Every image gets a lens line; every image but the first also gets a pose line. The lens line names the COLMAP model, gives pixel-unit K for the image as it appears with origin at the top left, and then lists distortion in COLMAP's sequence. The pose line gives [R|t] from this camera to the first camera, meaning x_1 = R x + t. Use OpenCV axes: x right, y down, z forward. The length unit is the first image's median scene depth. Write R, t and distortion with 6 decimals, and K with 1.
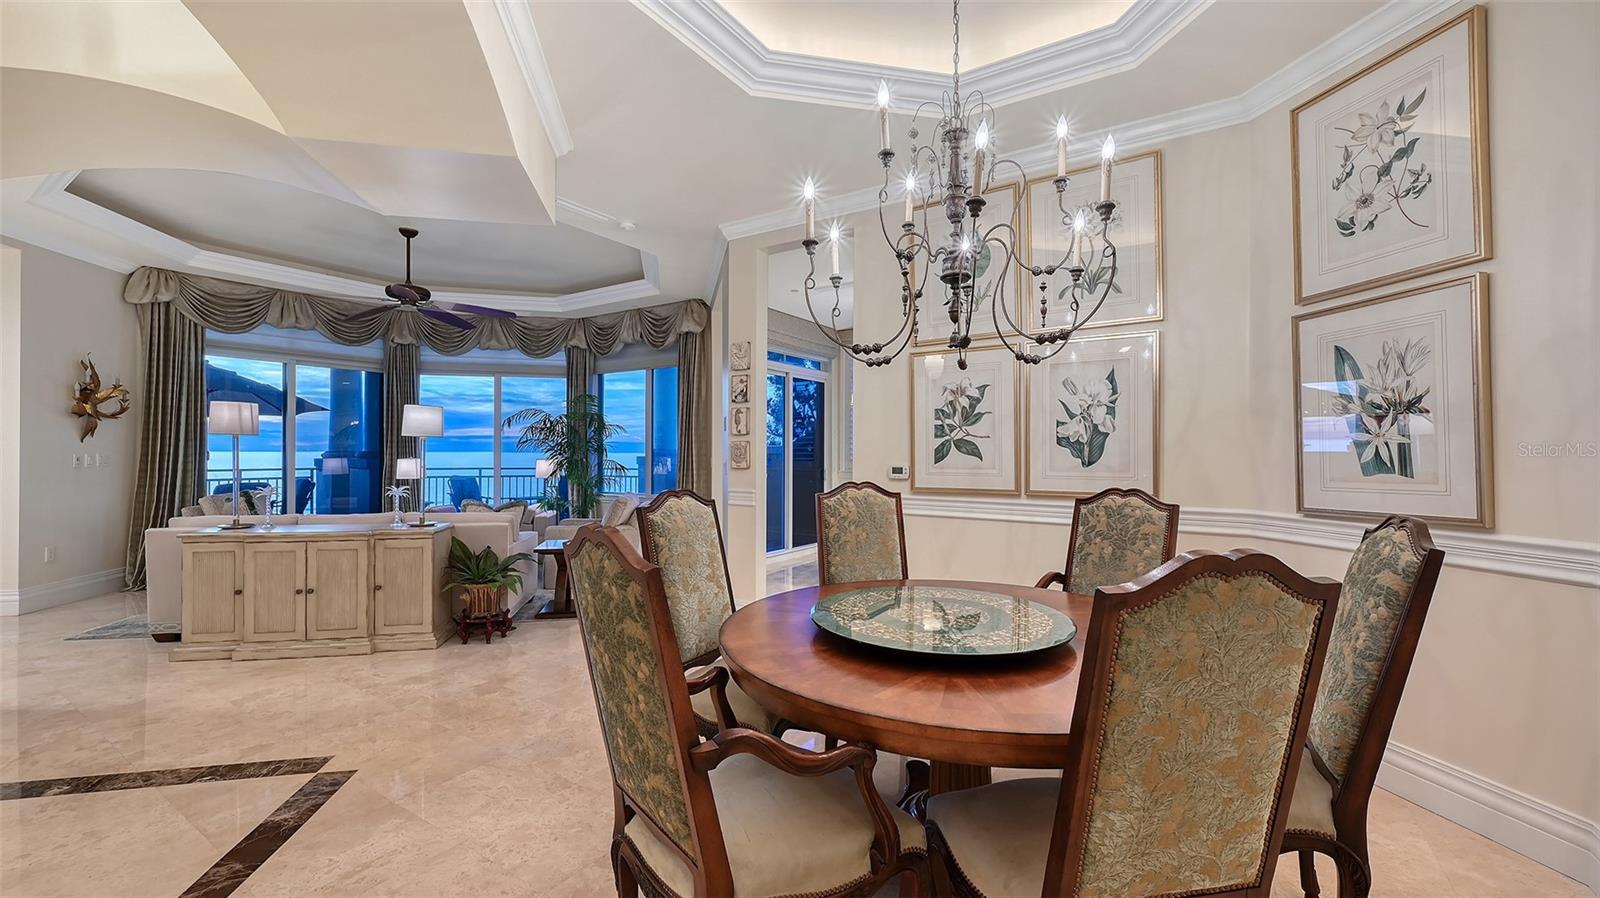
lens RADIAL K [[637.8, 0, 800.4], [0, 637.8, 441.2], [0, 0, 1]] dist [-0.009708, -0.001148]
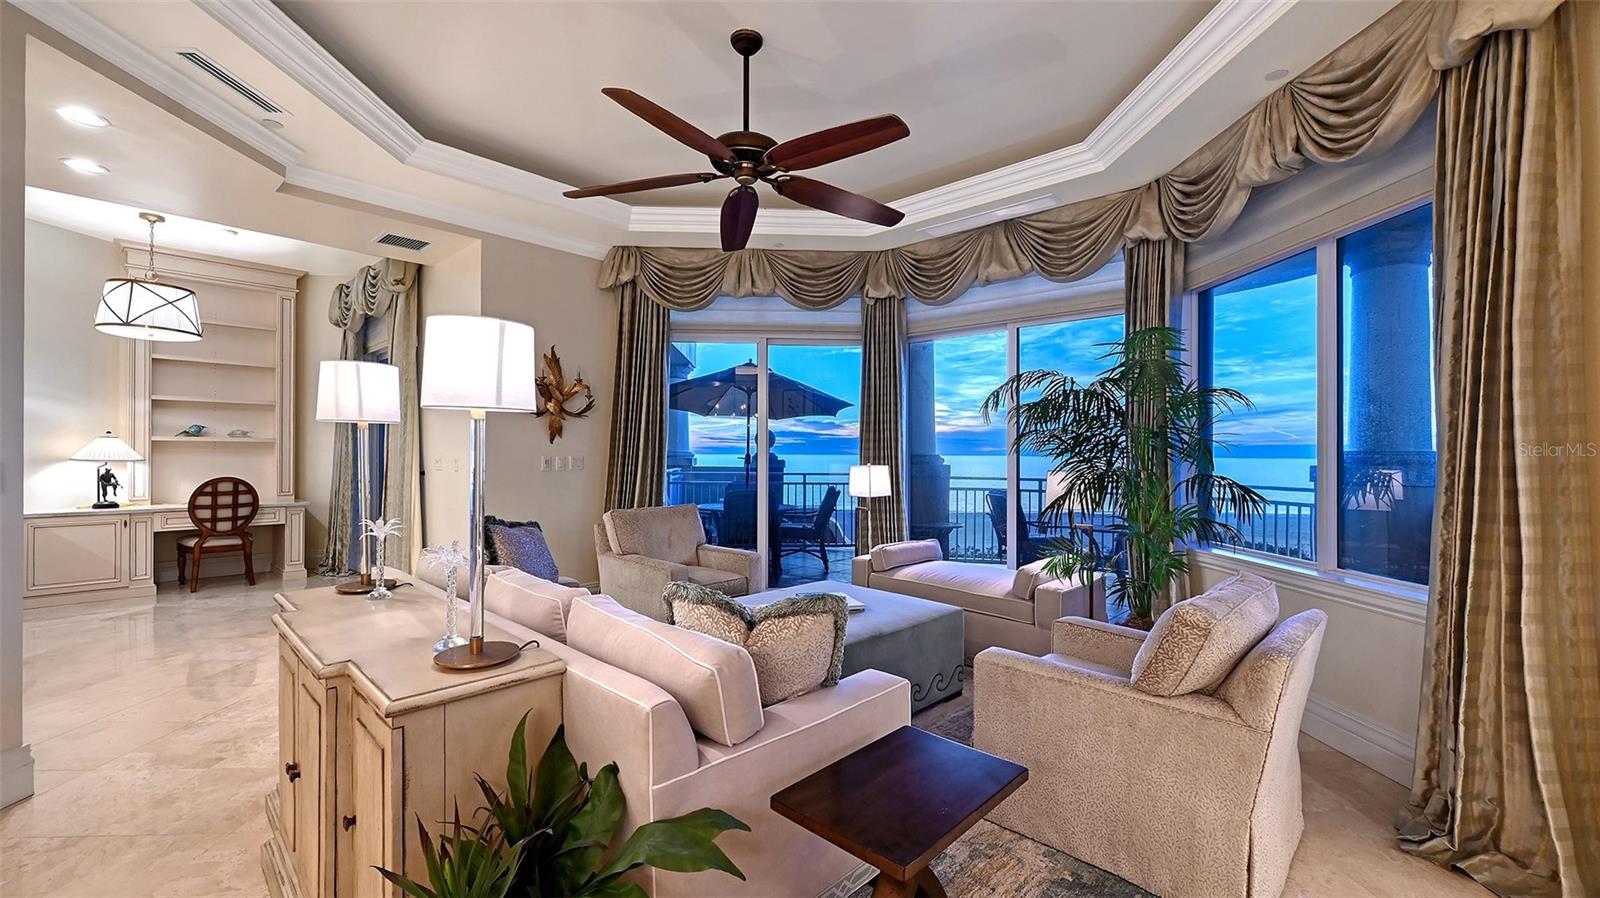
lens RADIAL K [[637.8, 0, 803.3], [0, 637.8, 450.4], [0, 0, 1]] dist [-0.009708, -0.001148]
pose [[0.579206, -0.000471, -0.815181, -0.117581], [0.009994, 0.999929, 0.006524, 0.006735], [0.815120, -0.011926, 0.579170, 0.557190]]
